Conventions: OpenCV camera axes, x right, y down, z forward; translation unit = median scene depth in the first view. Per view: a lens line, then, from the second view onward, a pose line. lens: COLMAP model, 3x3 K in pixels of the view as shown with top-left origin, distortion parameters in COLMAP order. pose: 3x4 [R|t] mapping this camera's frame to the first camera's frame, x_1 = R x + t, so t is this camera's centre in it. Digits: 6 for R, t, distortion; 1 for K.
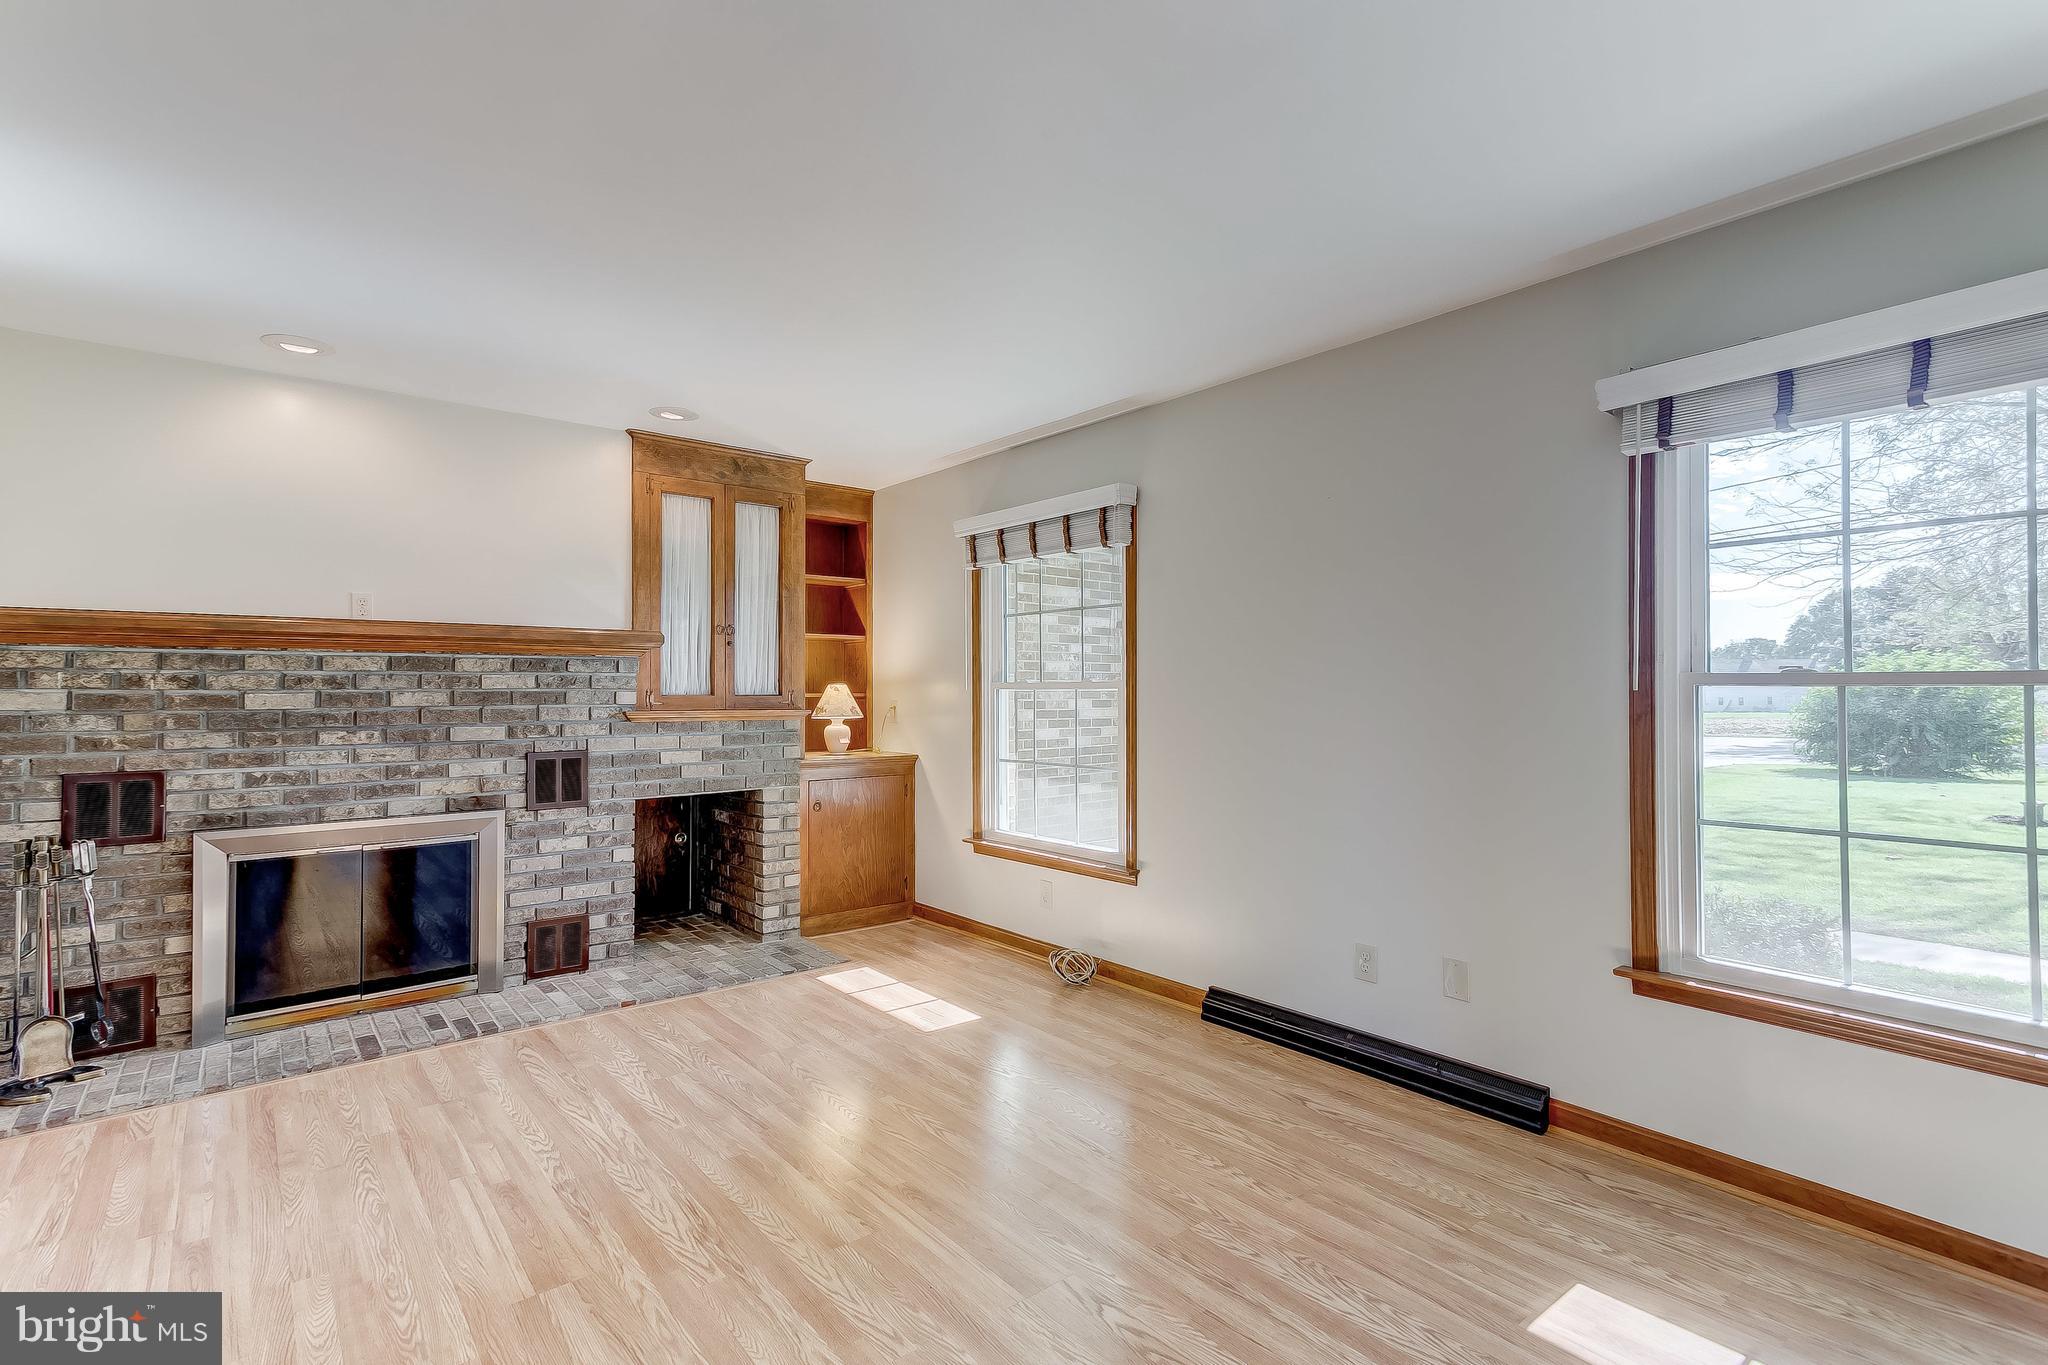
lens RADIAL K [[963.7, 0, 1019.7], [0, 963.7, 678.6], [0, 0, 1]] dist [0.025530, 0.002556]
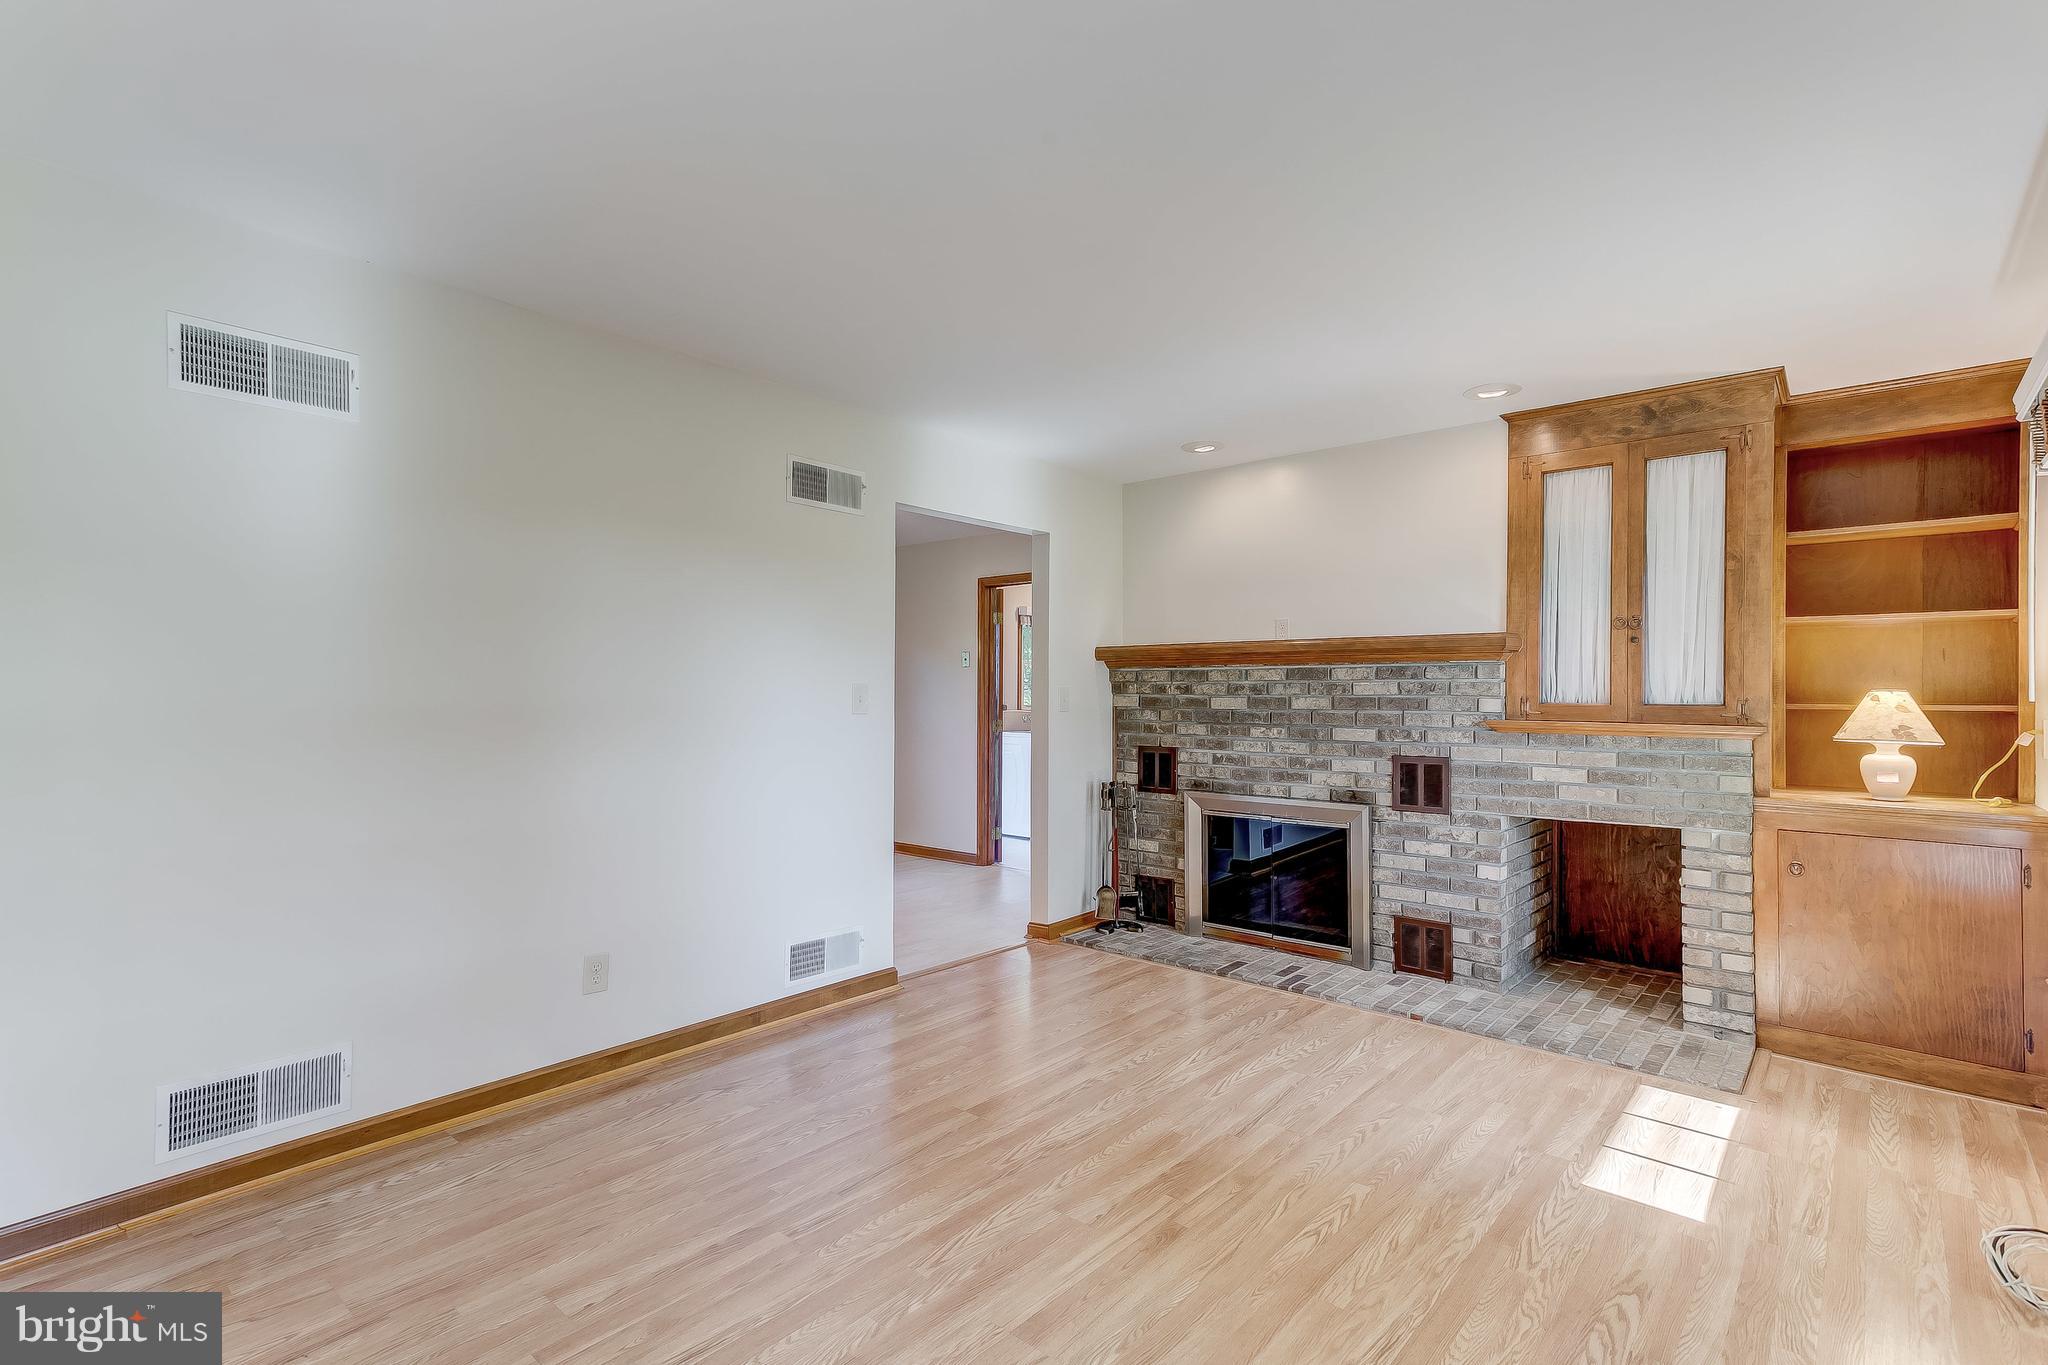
lens RADIAL K [[963.7, 0, 1016.1], [0, 963.7, 687.1], [0, 0, 1]] dist [0.025530, 0.002556]
pose [[0.175906, -0.004839, -0.984395, 0.508169], [0.006481, 0.999972, -0.003758, 0.003305], [0.984386, -0.005719, 0.175932, 0.448611]]
